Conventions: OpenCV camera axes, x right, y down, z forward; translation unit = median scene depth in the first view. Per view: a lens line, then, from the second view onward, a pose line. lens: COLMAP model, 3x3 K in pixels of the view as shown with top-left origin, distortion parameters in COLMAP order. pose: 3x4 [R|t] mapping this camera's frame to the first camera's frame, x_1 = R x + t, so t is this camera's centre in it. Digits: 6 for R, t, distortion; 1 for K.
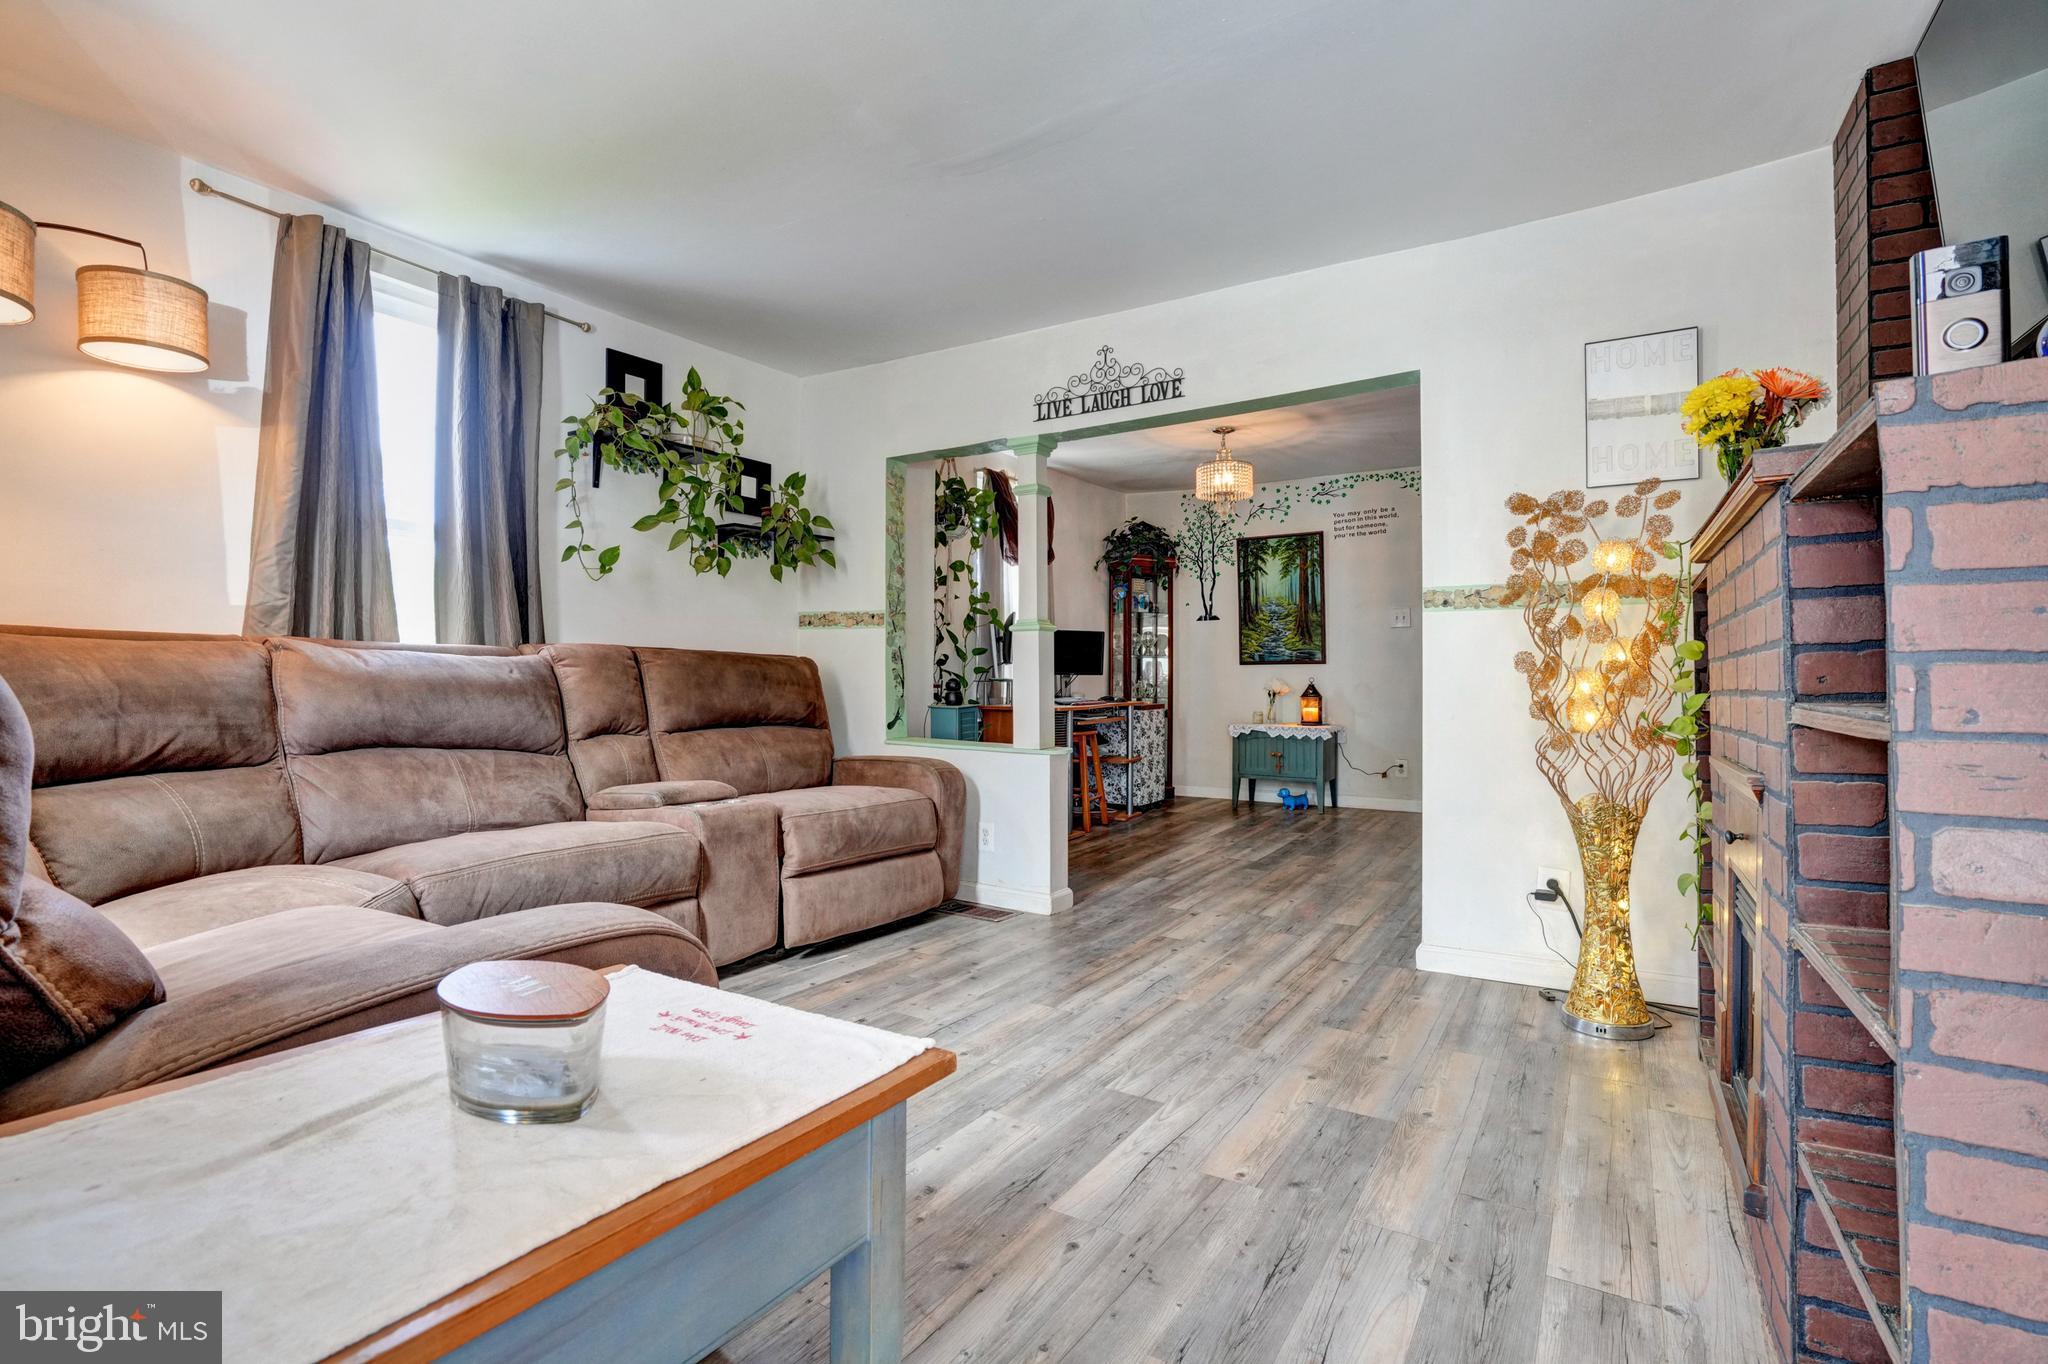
lens RADIAL K [[940.4, 0, 1028.0], [0, 940.4, 677.8], [0, 0, 1]] dist [-0.051472, 0.015826]
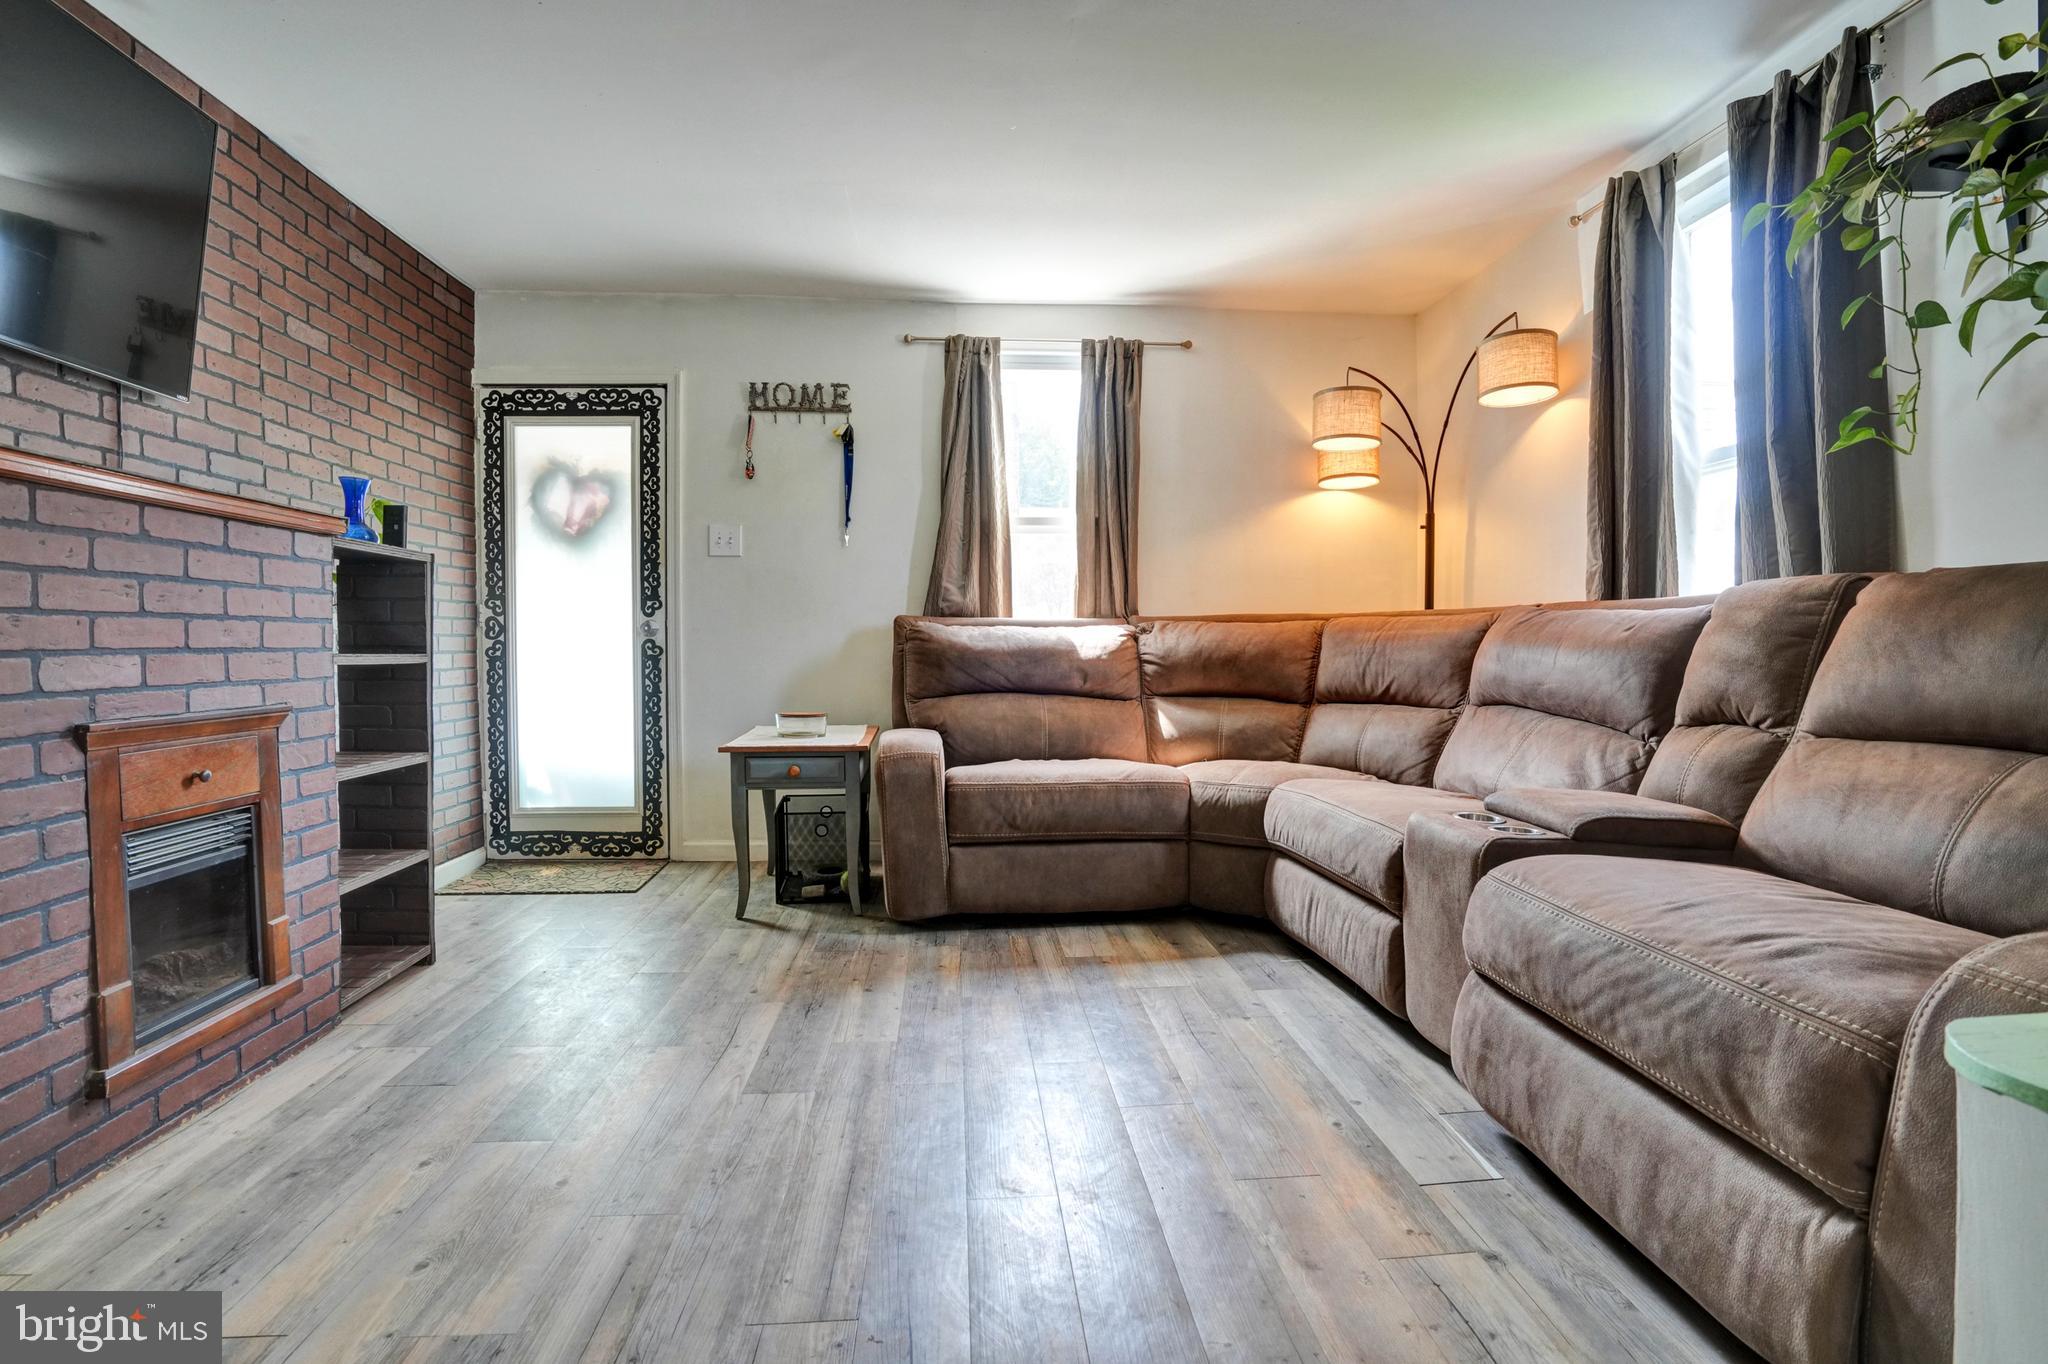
lens RADIAL K [[940.4, 0, 1030.6], [0, 940.4, 671.6], [0, 0, 1]] dist [-0.051472, 0.015826]
pose [[-0.797927, 0.013823, -0.602595, 0.450954], [0.002423, 0.999802, 0.019727, 0.016661], [0.602749, 0.014281, -0.797803, 1.831898]]
